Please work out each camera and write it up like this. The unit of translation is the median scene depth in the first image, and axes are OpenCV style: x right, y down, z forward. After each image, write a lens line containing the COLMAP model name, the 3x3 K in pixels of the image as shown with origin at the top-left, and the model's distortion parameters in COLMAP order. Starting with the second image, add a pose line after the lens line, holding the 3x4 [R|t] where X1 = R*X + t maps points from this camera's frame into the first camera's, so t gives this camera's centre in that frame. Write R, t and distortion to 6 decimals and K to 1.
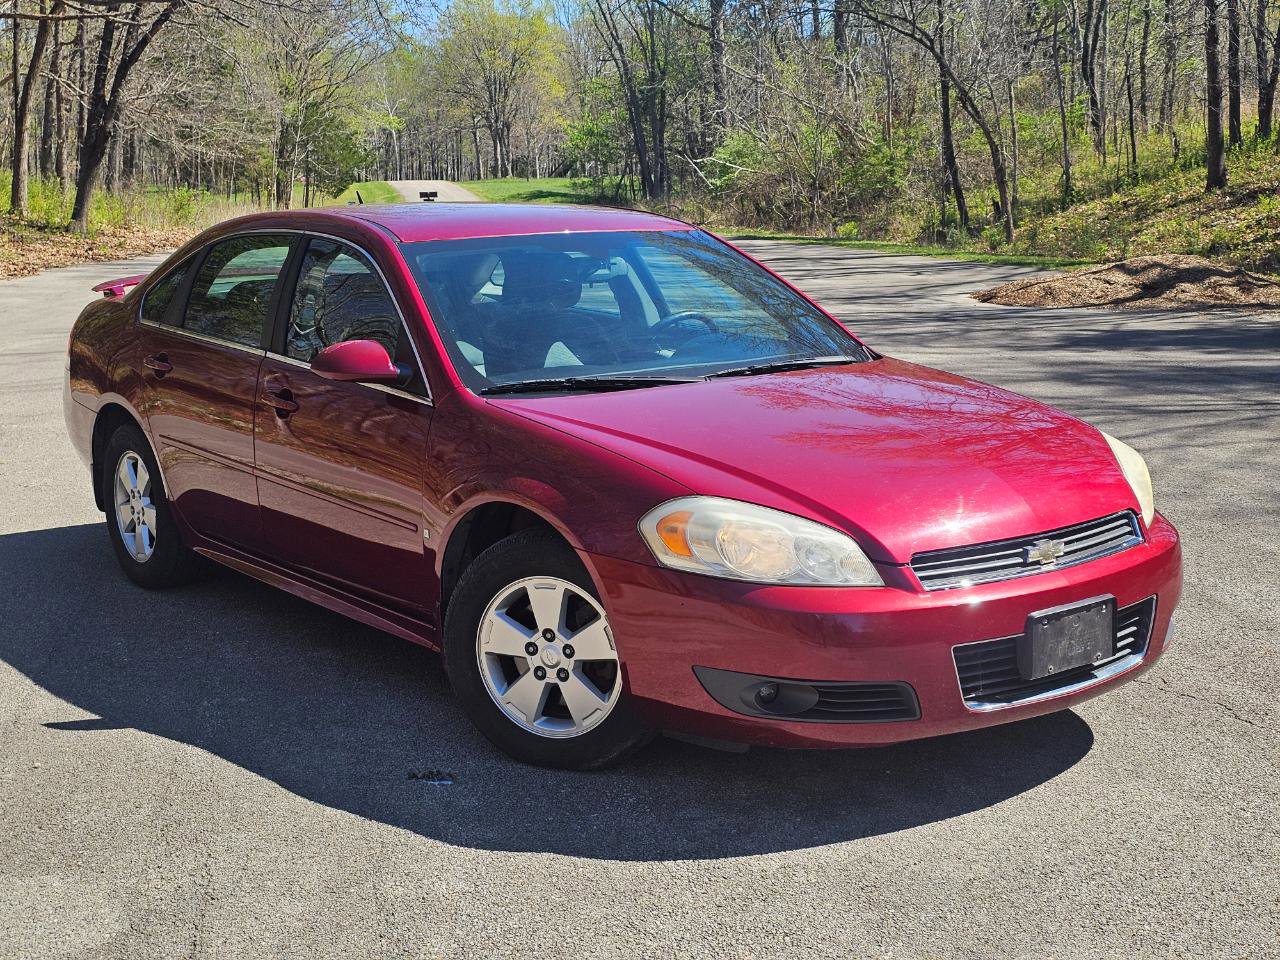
lens RADIAL K [[1694.1, 0, 651.9], [0, 1694.1, 477.1], [0, 0, 1]] dist [0.138176, -0.352237]
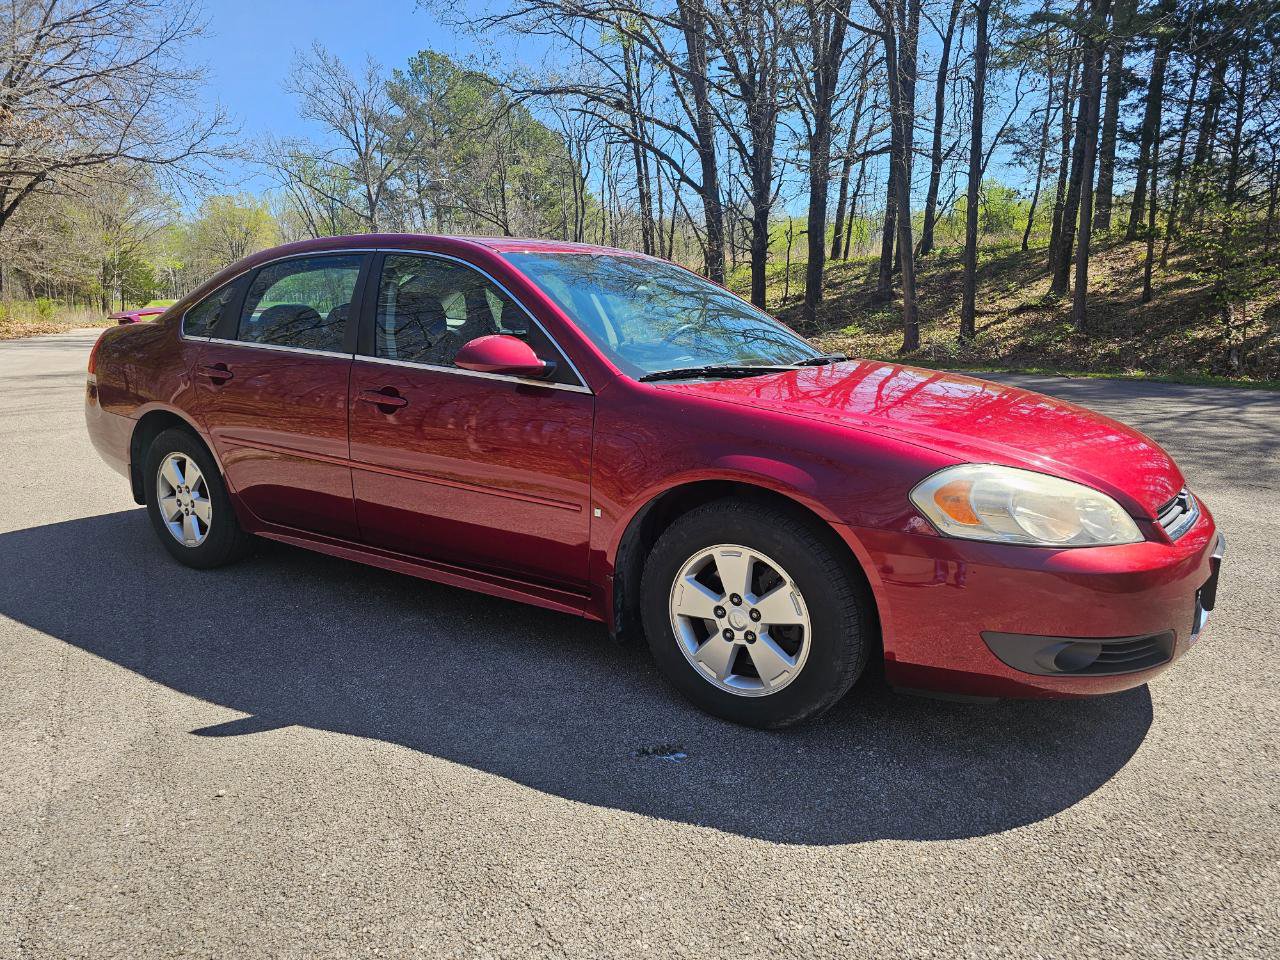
lens RADIAL K [[858.3, 0, 633.9], [0, 858.3, 481.5], [0, 0, 1]] dist [0.033921, -0.027530]
pose [[0.944863, -0.050814, 0.323498, -0.288372], [0.041386, 0.998496, 0.035962, -0.005254], [-0.324839, -0.020591, 0.945545, 0.490834]]
